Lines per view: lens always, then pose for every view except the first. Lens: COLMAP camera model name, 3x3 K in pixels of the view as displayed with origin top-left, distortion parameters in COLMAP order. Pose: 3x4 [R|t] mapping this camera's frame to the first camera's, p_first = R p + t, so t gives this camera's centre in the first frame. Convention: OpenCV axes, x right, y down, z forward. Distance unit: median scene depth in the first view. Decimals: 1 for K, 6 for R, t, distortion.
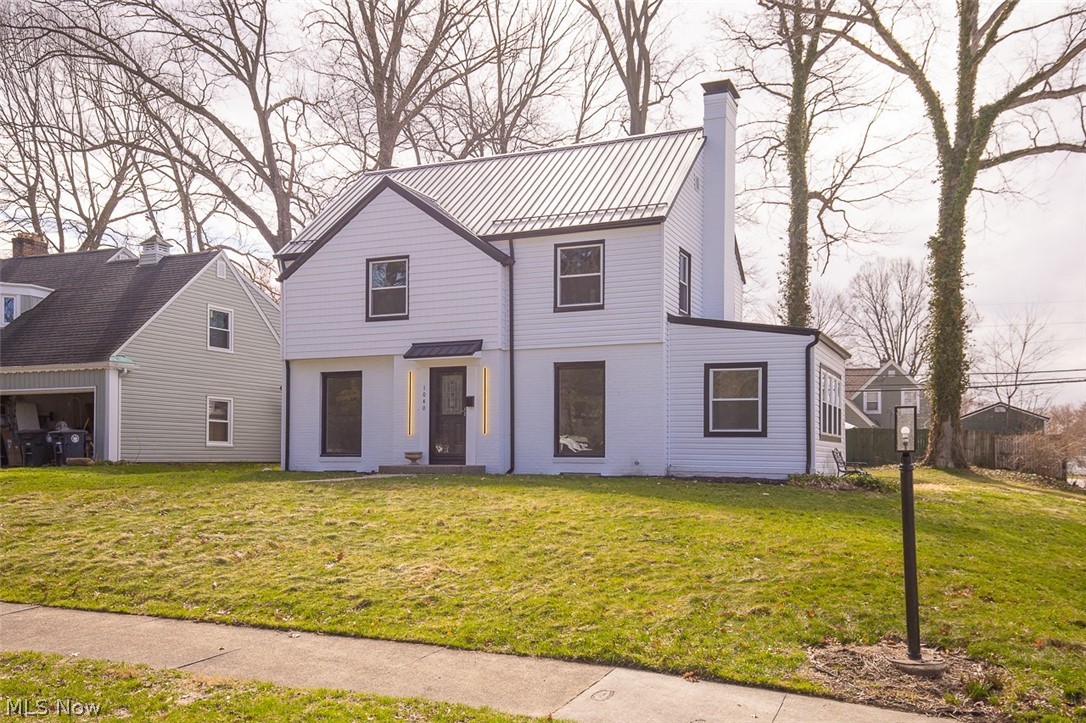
lens RADIAL K [[994.4, 0, 543.0], [0, 994.4, 361.5], [0, 0, 1]] dist [-0.002801, -0.001343]
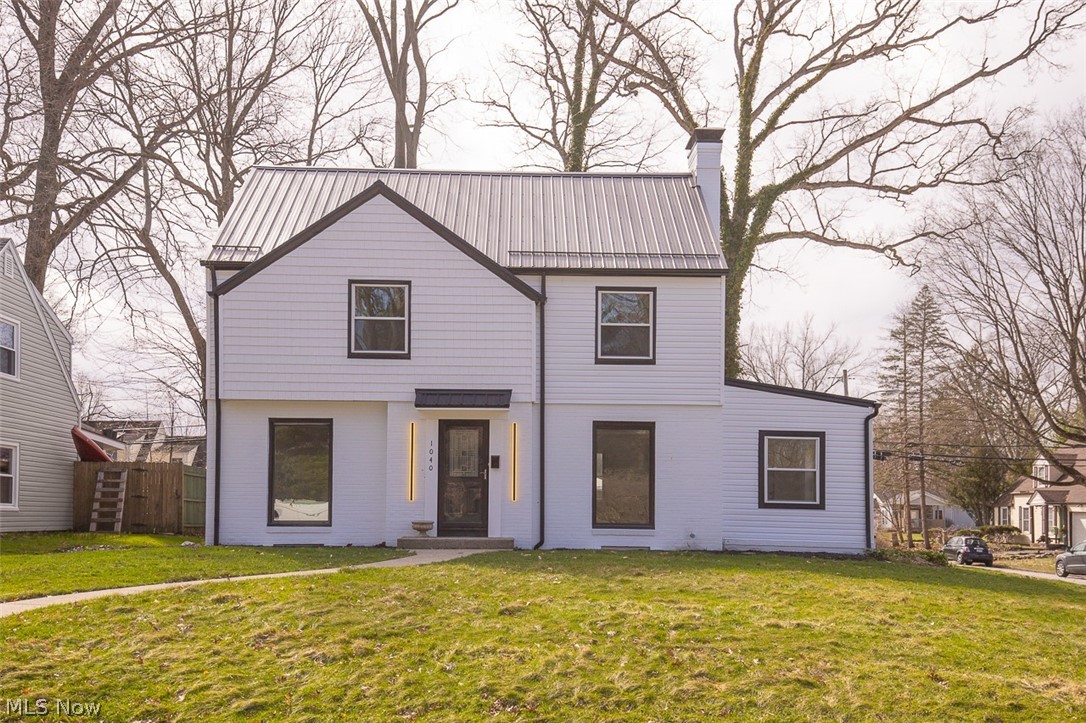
lens RADIAL K [[1105.5, 0, 543.0], [0, 1105.5, 416.6], [0, 0, 1]] dist [0.006830, 0.005360]
pose [[0.901544, 0.049117, 0.429891, -0.439978], [-0.048310, 0.998750, -0.012799, 0.011641], [-0.429983, -0.009229, 0.902790, 0.135106]]
